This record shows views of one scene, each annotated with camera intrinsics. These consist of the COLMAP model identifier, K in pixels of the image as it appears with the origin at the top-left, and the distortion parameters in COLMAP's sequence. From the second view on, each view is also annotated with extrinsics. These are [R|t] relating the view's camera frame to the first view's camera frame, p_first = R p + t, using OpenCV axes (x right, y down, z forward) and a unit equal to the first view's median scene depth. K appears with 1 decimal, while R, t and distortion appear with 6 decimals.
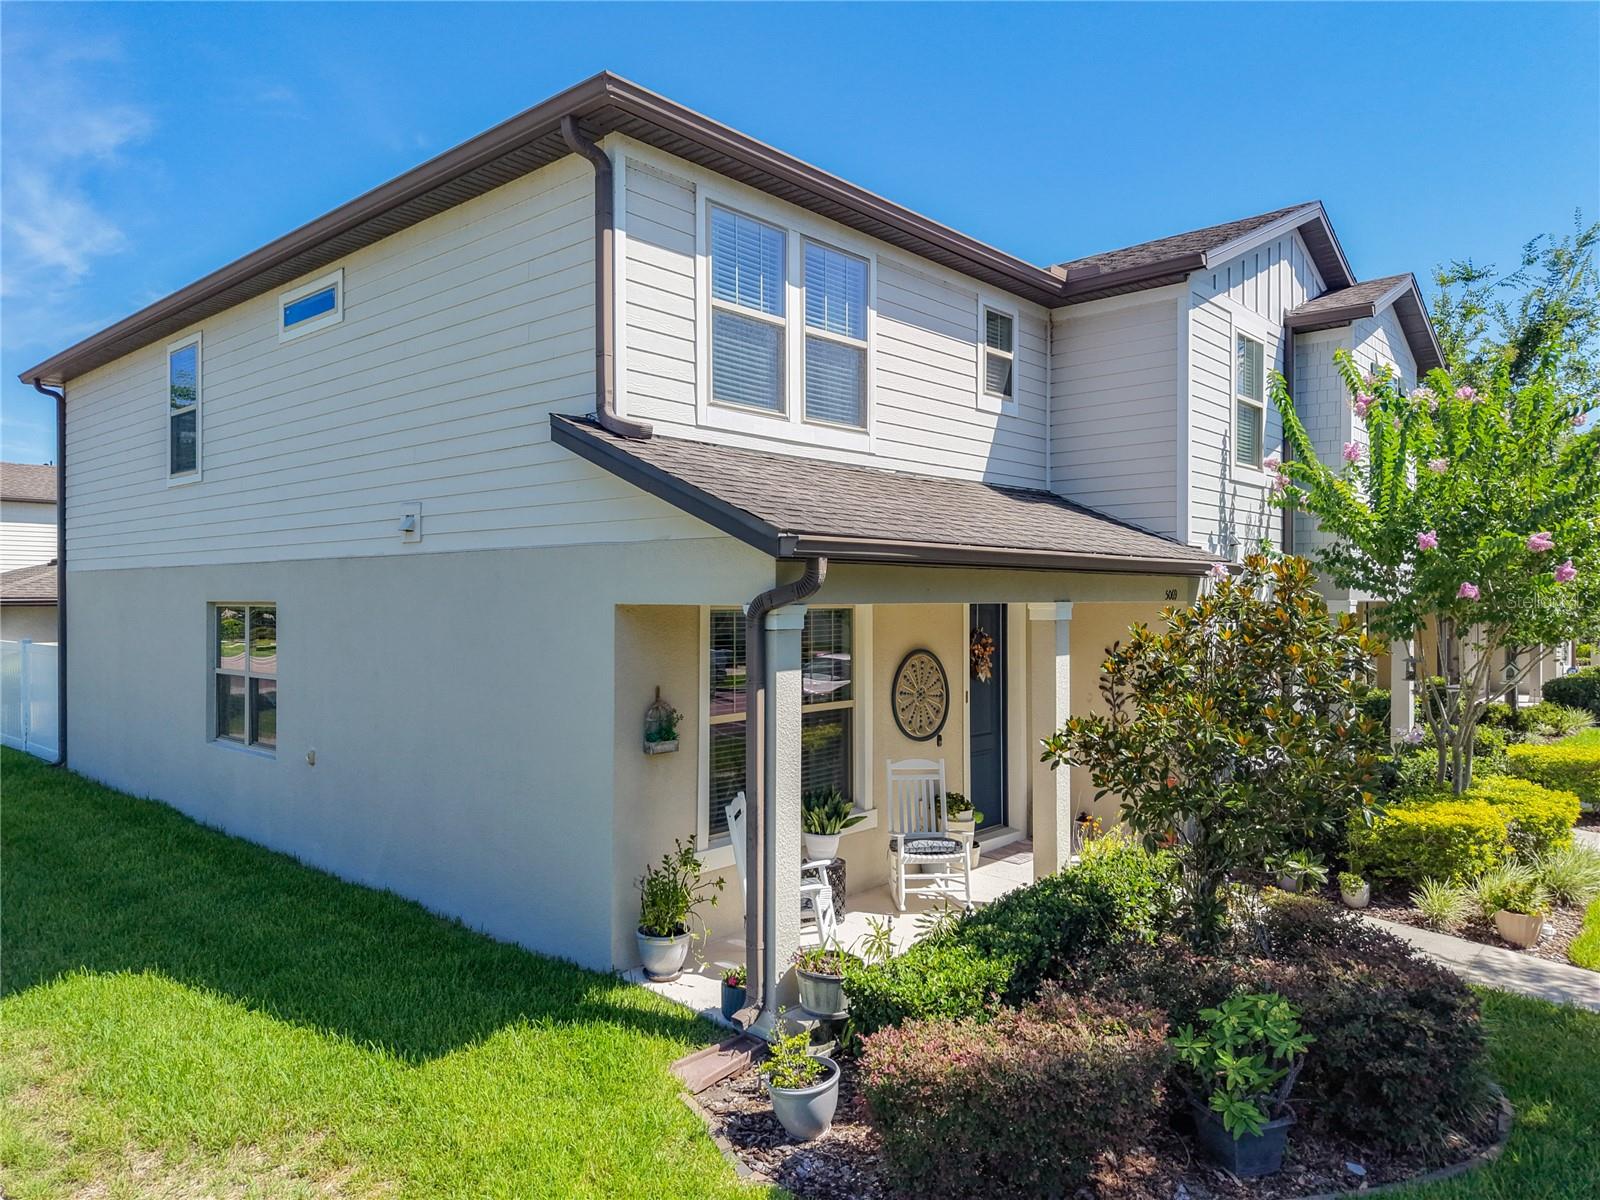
lens RADIAL K [[1083.4, 0, 768.1], [0, 1083.4, 597.1], [0, 0, 1]] dist [0.030516, -0.002653]
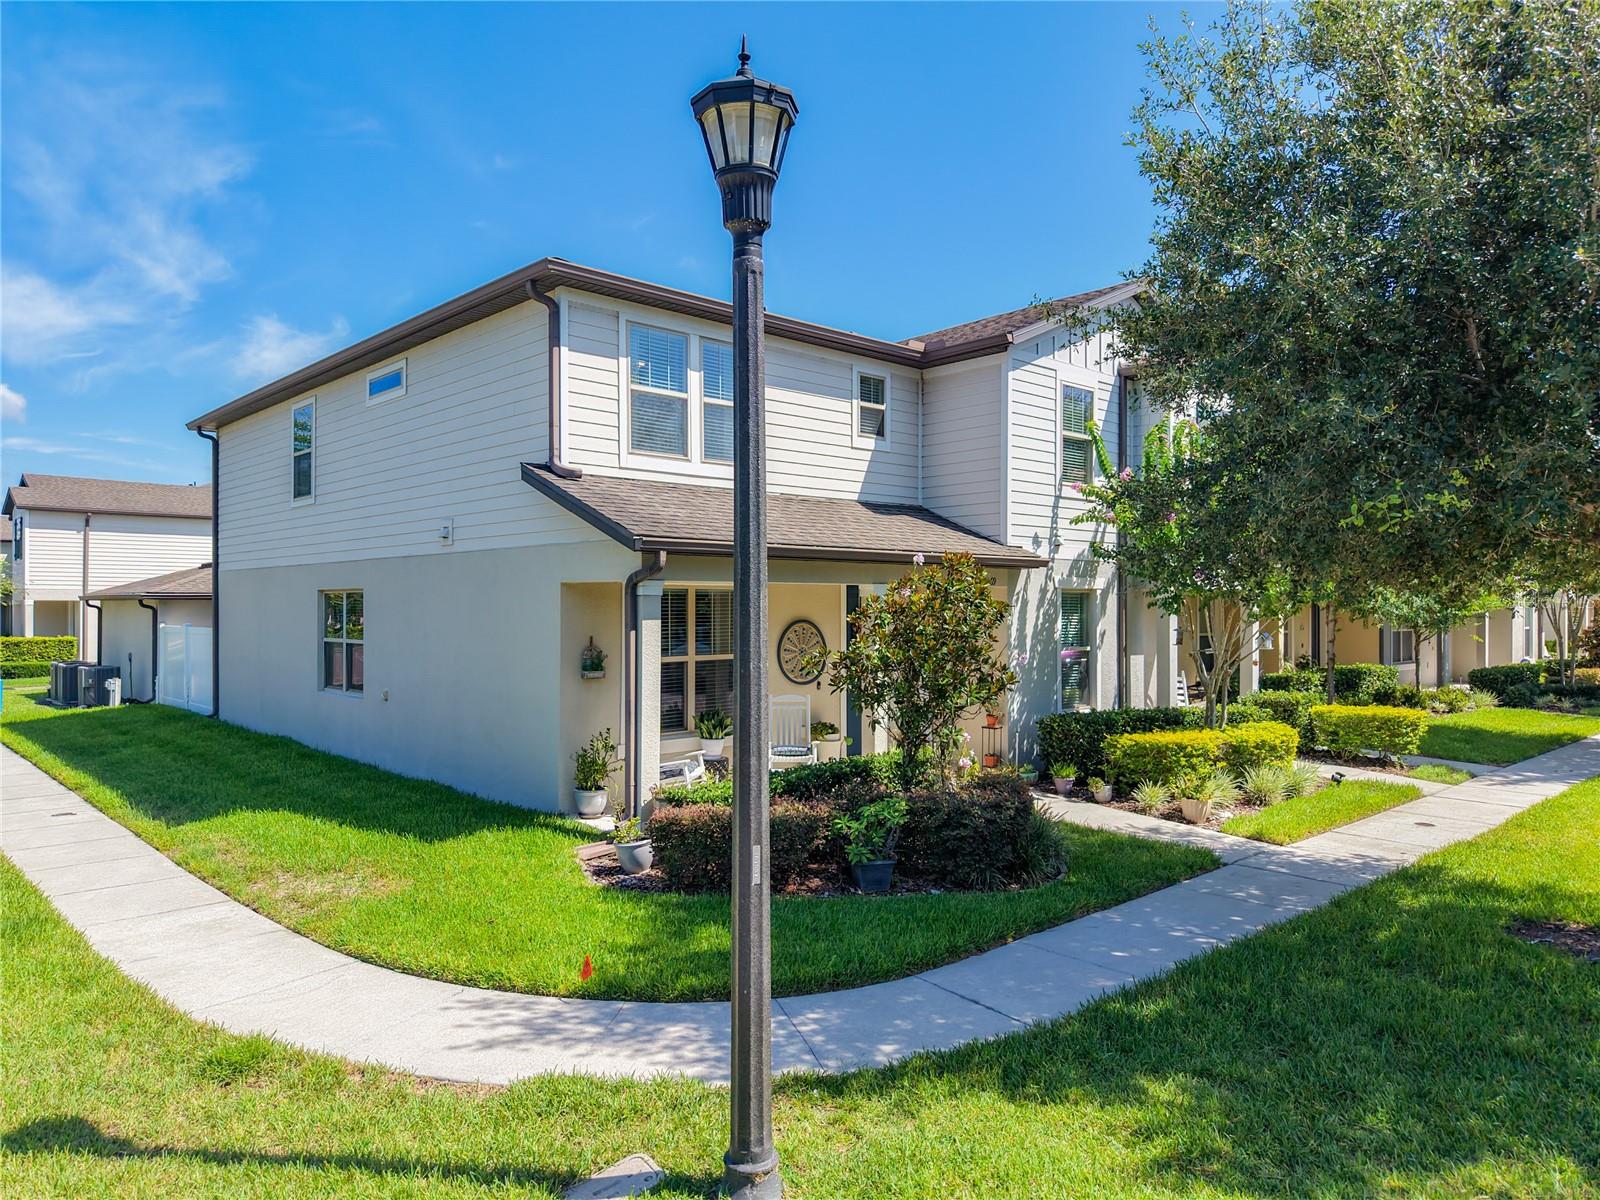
lens RADIAL K [[1073.0, 0, 762.7], [0, 1073.0, 606.6], [0, 0, 1]] dist [0.019151, -0.000704]
pose [[0.996097, 0.000373, -0.088263, 0.244847], [-0.000237, 0.999999, 0.001551, 0.033082], [0.088264, -0.001524, 0.996096, -0.452183]]
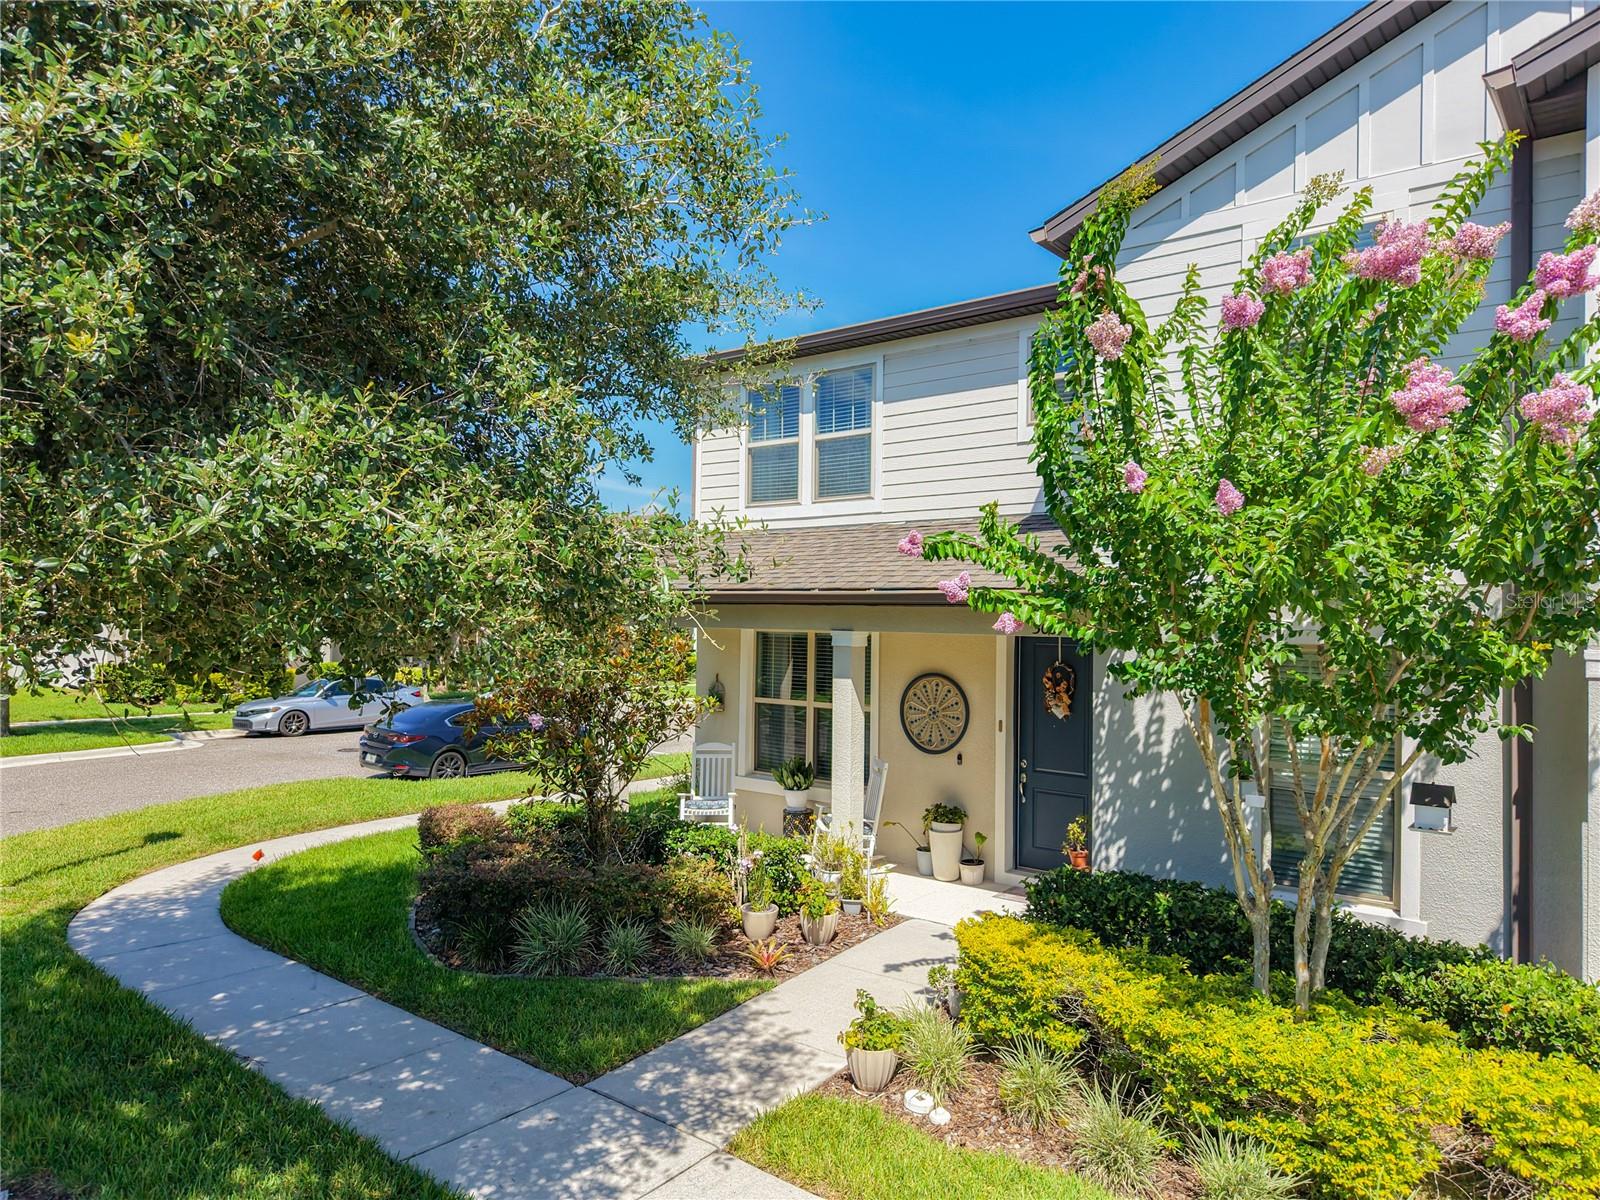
lens RADIAL K [[1010.5, 0, 789.4], [0, 1010.5, 581.5], [0, 0, 1]] dist [0.002771, -0.001108]
pose [[0.062838, -0.049038, -0.996818, 1.368116], [-0.023107, 0.998453, -0.050575, 0.011349], [0.997756, 0.026212, 0.061607, 0.895511]]
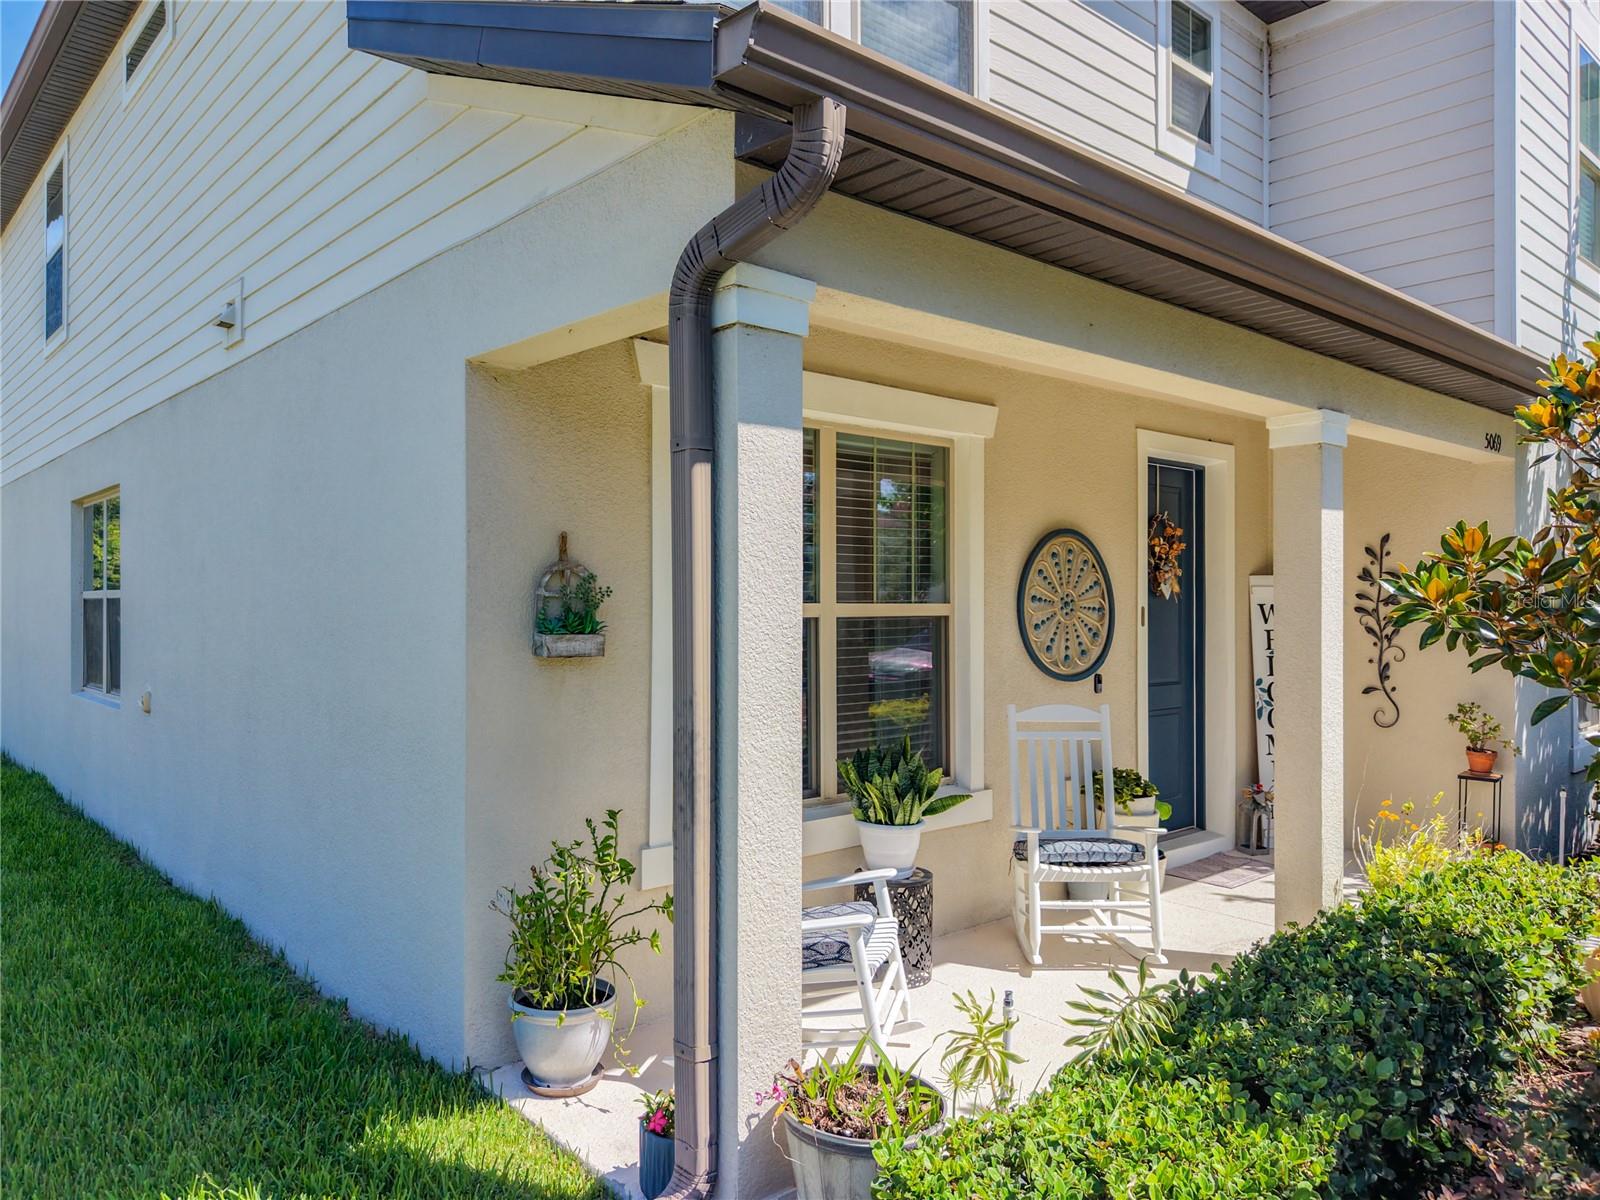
lens RADIAL K [[1144.5, 0, 751.5], [0, 1144.5, 604.2], [0, 0, 1]] dist [-0.002613, -0.002381]
pose [[0.992890, -0.003076, -0.118994, 0.048785], [0.003080, 0.999995, -0.000148, 0.102934], [0.118994, -0.000220, 0.992895, 0.398797]]
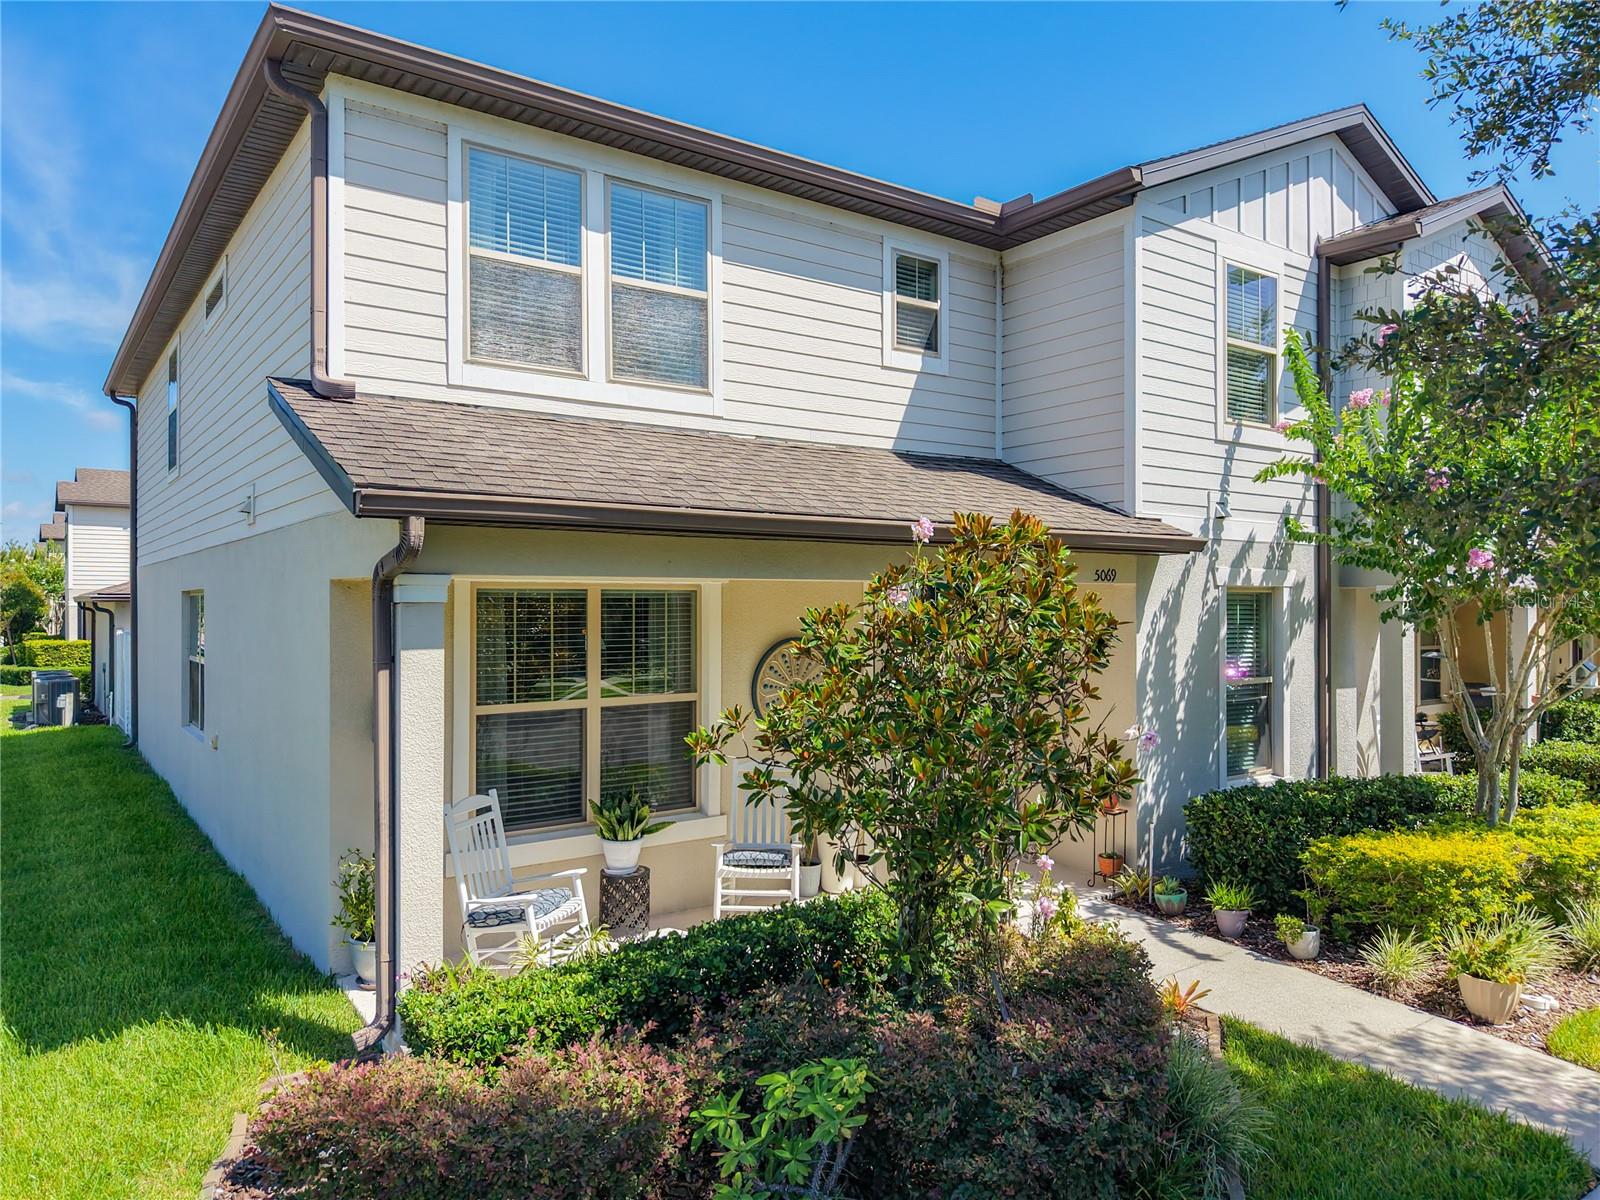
lens RADIAL K [[1088.6, 0, 763.7], [0, 1088.6, 600.0], [0, 0, 1]] dist [0.003466, -0.000511]
pose [[0.976441, -0.002067, -0.215773, 0.353266], [0.001582, 0.999996, -0.002421, 0.022624], [0.215777, 0.002022, 0.976441, 0.143272]]
